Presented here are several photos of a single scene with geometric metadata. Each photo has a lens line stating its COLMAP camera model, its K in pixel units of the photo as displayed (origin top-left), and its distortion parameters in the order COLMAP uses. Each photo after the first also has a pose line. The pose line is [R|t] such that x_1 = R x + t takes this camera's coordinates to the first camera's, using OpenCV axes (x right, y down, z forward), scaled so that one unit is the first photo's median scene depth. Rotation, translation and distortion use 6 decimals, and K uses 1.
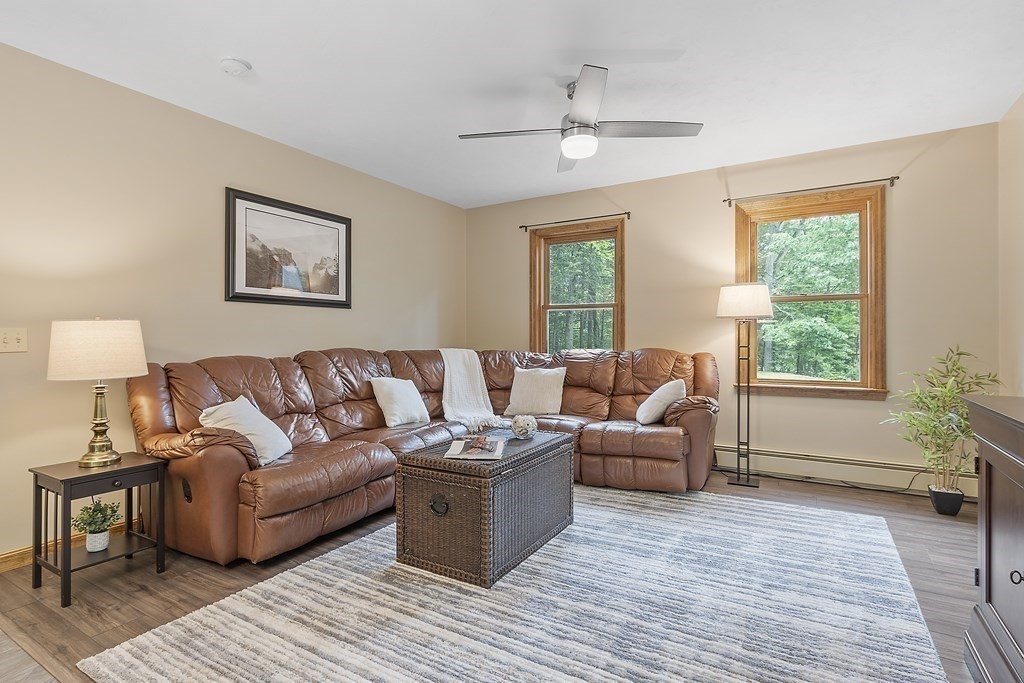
lens RADIAL K [[515.5, 0, 506.7], [0, 515.5, 337.1], [0, 0, 1]] dist [-0.001581, -0.001023]
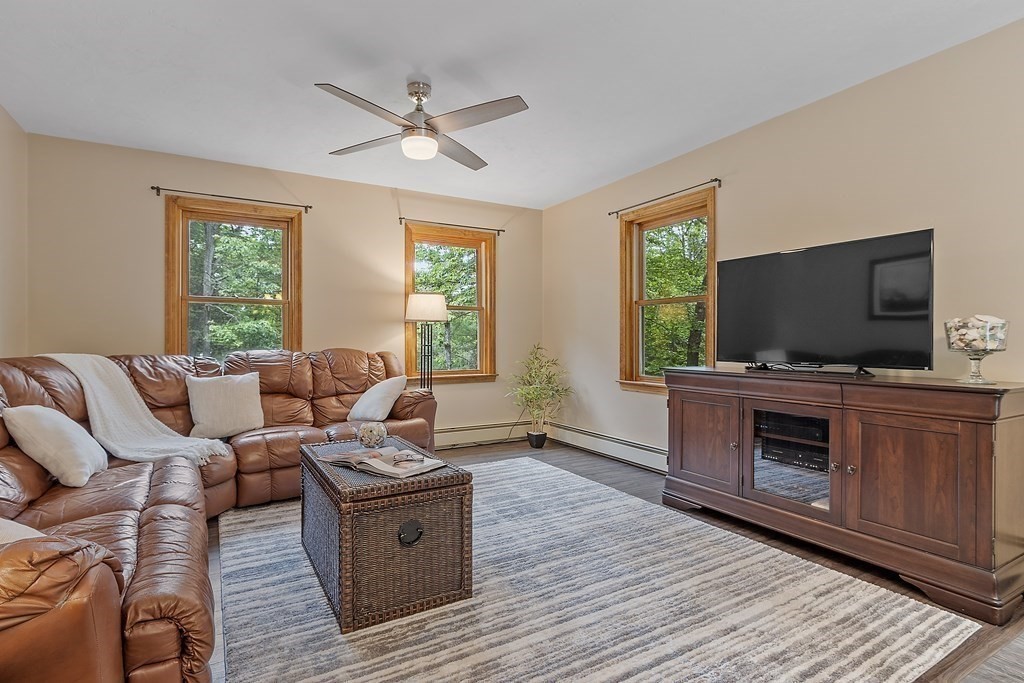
lens RADIAL K [[494.6, 0, 505.8], [0, 494.6, 342.6], [0, 0, 1]] dist [-0.003001, -0.001042]
pose [[0.486131, -0.005509, 0.873869, -0.492468], [-0.002519, 0.999967, 0.007705, 0.002660], [-0.873882, -0.005947, 0.486101, 0.301708]]
